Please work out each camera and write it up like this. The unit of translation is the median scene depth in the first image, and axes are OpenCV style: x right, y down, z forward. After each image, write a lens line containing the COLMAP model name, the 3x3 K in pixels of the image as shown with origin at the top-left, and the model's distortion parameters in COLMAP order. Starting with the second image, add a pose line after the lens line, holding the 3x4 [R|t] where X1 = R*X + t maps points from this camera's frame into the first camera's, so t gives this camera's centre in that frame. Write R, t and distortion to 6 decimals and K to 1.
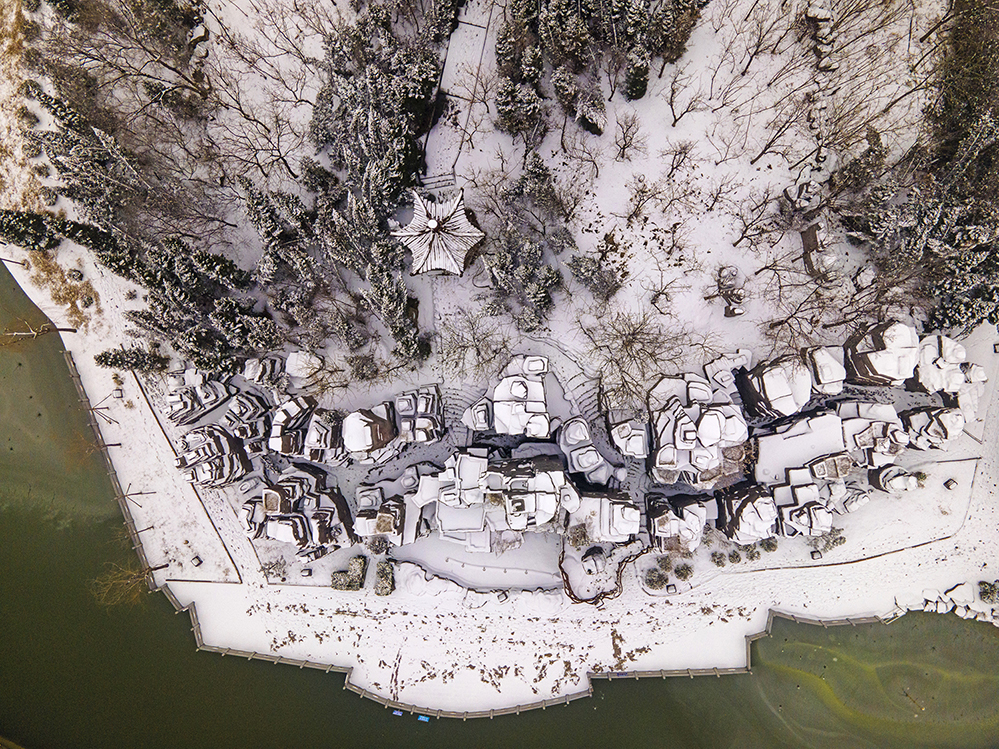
lens RADIAL K [[703.8, 0, 500.8], [0, 703.8, 374.3], [0, 0, 1]] dist [0.031852, 0.012702]
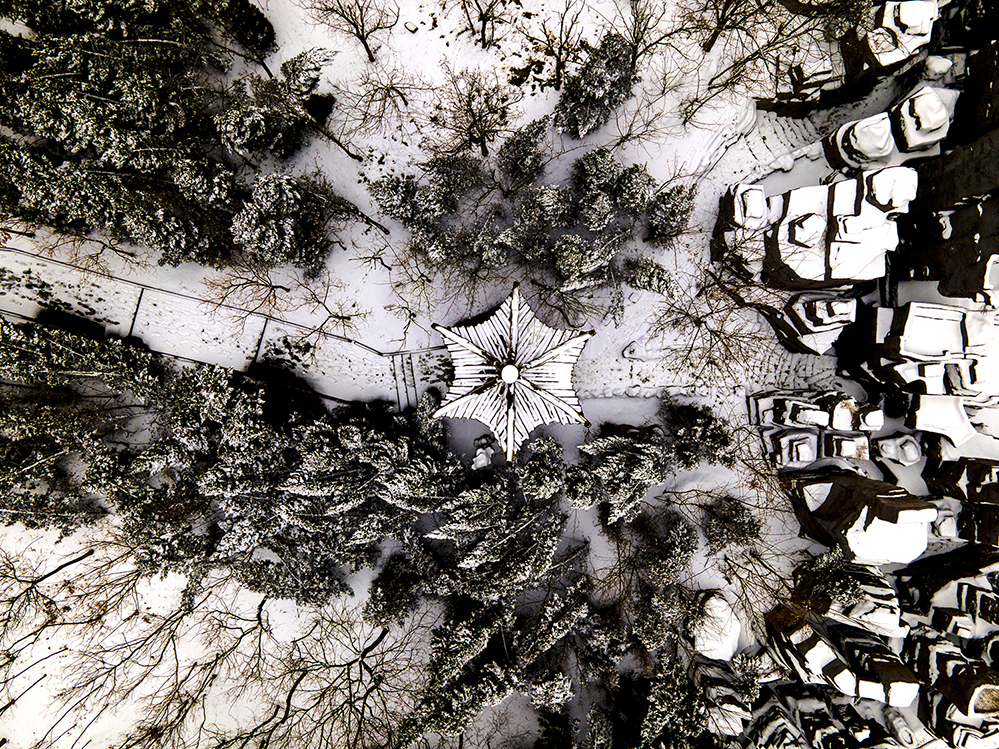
lens RADIAL K [[703.8, 0, 505.9], [0, 703.8, 380.0], [0, 0, 1]] dist [0.031852, 0.012702]
pose [[0.028140, -0.999312, 0.024138, -0.103684], [0.999529, 0.027835, -0.012890, -0.191155], [0.012209, 0.024490, 0.999626, 0.445337]]
